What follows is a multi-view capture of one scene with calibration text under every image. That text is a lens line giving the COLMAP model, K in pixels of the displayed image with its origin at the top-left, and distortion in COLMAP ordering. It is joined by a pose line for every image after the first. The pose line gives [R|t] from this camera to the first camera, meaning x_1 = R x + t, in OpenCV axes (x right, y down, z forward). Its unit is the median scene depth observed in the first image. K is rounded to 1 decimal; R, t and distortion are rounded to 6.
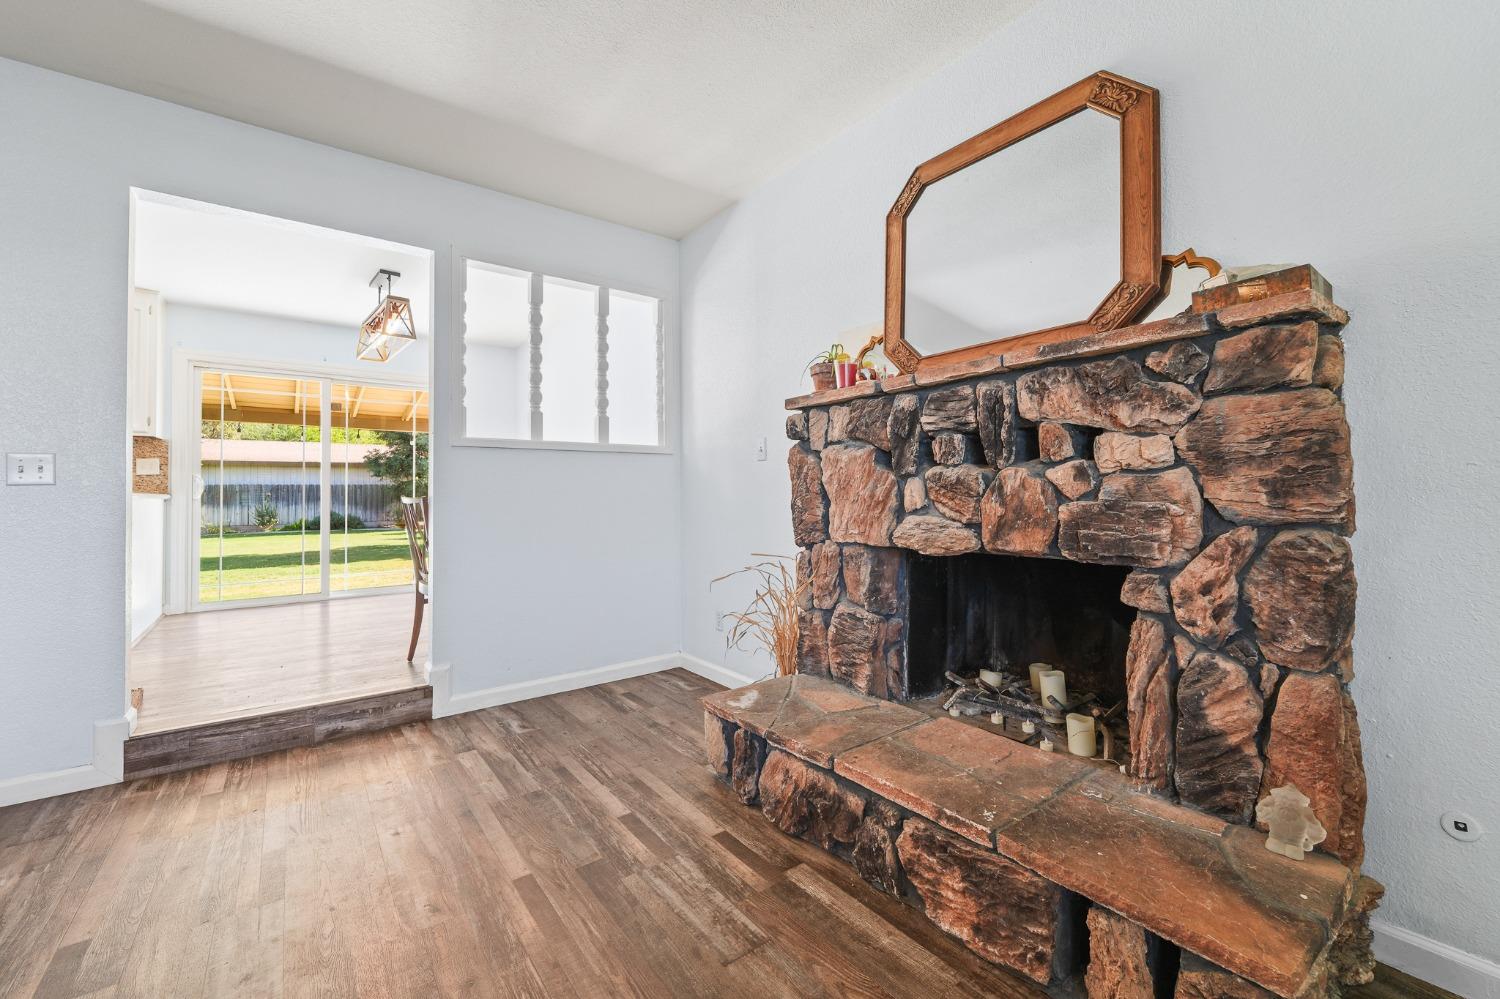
lens RADIAL K [[607.4, 0, 756.1], [0, 607.4, 481.4], [0, 0, 1]] dist [0.002019, -0.000659]
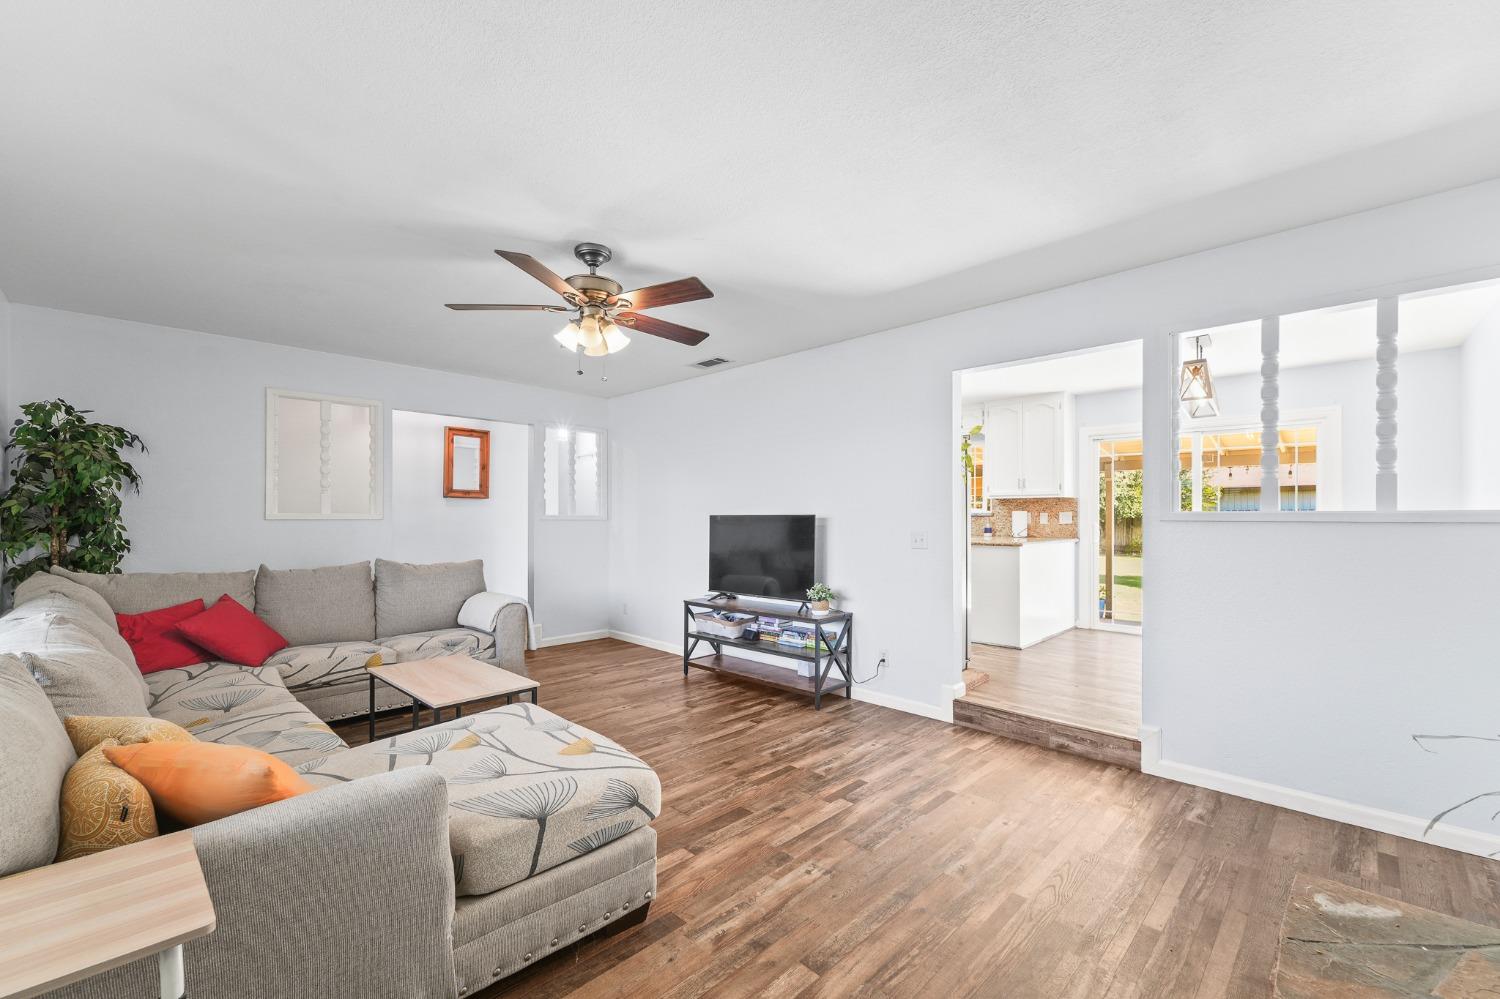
lens RADIAL K [[607.4, 0, 753.1], [0, 607.4, 515.5], [0, 0, 1]] dist [0.002019, -0.000659]
pose [[0.138921, 0.003724, -0.990297, 0.597233], [0.020412, 0.999770, 0.006623, -0.120655], [0.990093, -0.021134, 0.138813, 0.220880]]
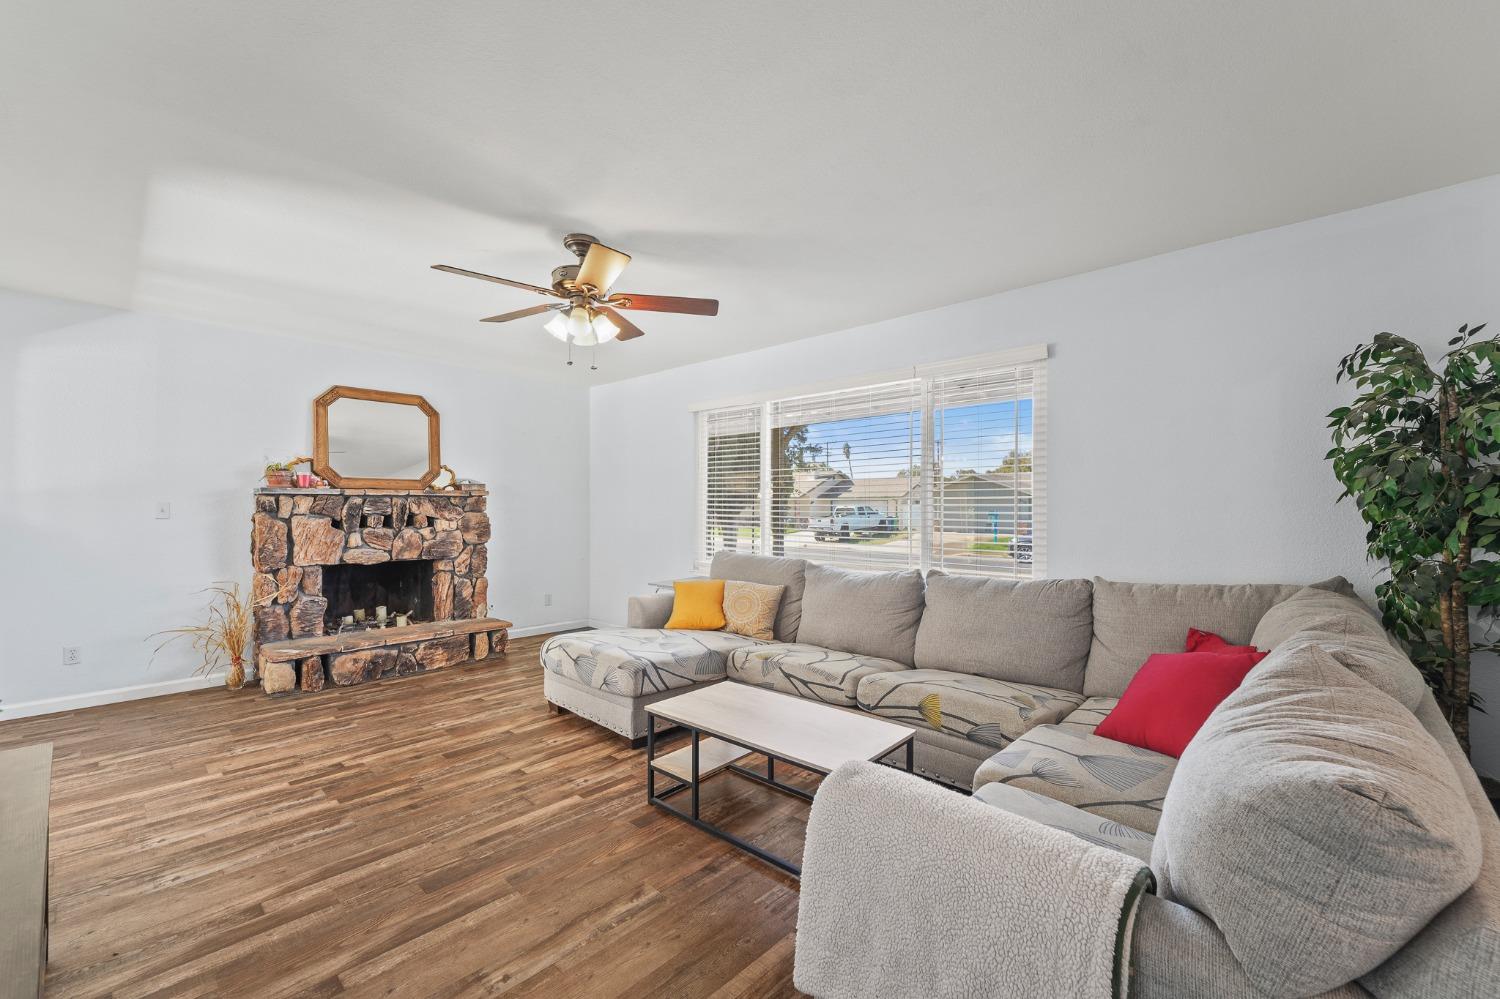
lens RADIAL K [[607.4, 0, 760.6], [0, 607.4, 501.3], [0, 0, 1]] dist [0.002019, -0.000659]
pose [[-0.183121, 0.018880, 0.982909, -2.218367], [-0.024838, 0.999408, -0.023824, -0.105612], [-0.982777, -0.028776, -0.182544, -0.092022]]
